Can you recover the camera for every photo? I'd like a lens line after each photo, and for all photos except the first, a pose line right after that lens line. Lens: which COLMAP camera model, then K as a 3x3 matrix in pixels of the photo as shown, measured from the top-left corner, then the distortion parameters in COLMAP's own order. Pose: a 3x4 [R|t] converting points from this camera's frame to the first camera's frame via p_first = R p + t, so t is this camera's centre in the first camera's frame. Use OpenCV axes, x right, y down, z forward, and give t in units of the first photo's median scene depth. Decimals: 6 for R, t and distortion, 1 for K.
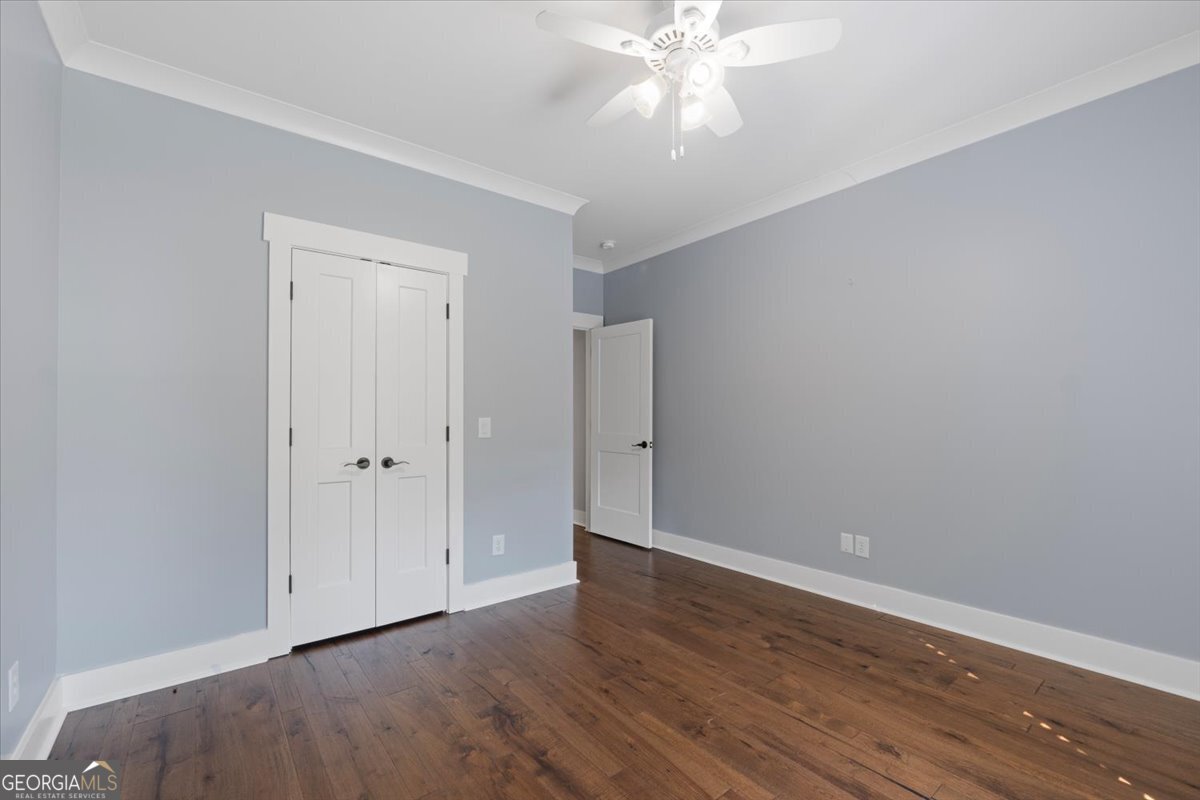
lens RADIAL K [[488.7, 0, 598.8], [0, 488.7, 416.1], [0, 0, 1]] dist [-0.000945, -0.000058]
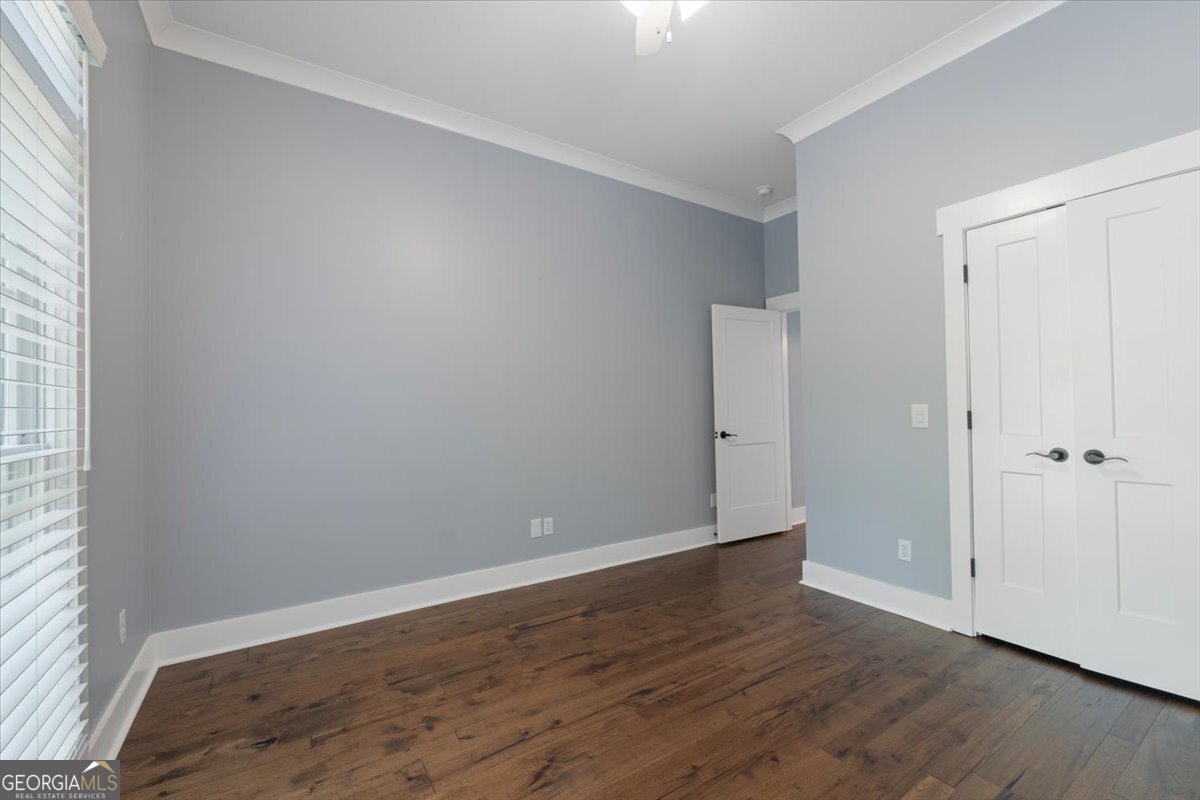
lens RADIAL K [[505.3, 0, 607.2], [0, 505.3, 399.6], [0, 0, 1]] dist [-0.002331, -0.000325]
pose [[-0.076651, -0.009688, -0.997011, 0.578924], [0.020720, 0.999721, -0.011308, -0.003172], [0.996843, -0.021524, -0.076429, 0.435142]]
